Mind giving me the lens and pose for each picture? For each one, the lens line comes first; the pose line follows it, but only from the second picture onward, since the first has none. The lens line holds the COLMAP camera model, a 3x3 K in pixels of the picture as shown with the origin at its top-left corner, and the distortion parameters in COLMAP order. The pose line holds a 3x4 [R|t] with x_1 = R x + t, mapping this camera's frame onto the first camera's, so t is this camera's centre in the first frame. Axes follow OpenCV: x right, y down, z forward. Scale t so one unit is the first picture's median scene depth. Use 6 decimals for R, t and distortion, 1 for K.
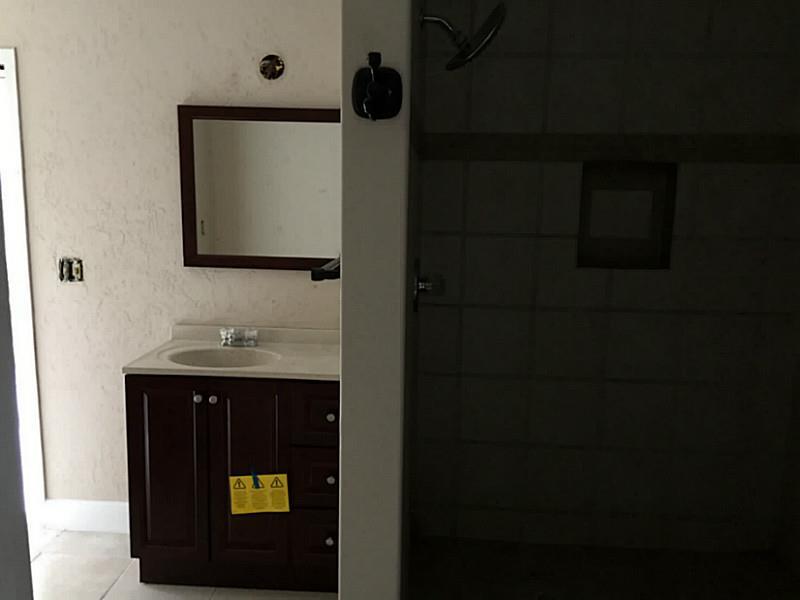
lens RADIAL K [[683.3, 0, 401.5], [0, 683.3, 304.3], [0, 0, 1]] dist [0.022850, -0.029688]
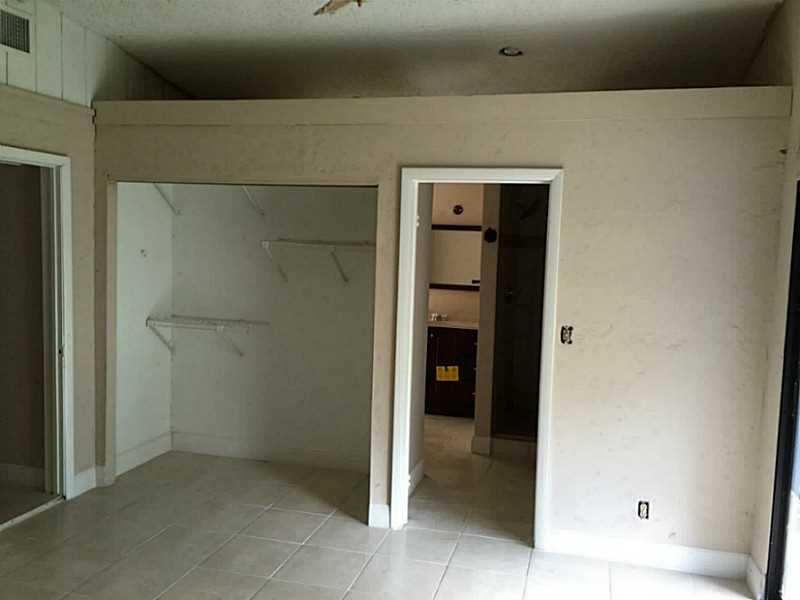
lens RADIAL K [[683.3, 0, 404.5], [0, 683.3, 294.6], [0, 0, 1]] dist [0.022850, -0.029688]
pose [[0.970323, 0.025539, -0.240458, 0.258344], [-0.040053, 0.997646, -0.055664, 0.126319], [0.238471, 0.063643, 0.969062, -1.610448]]
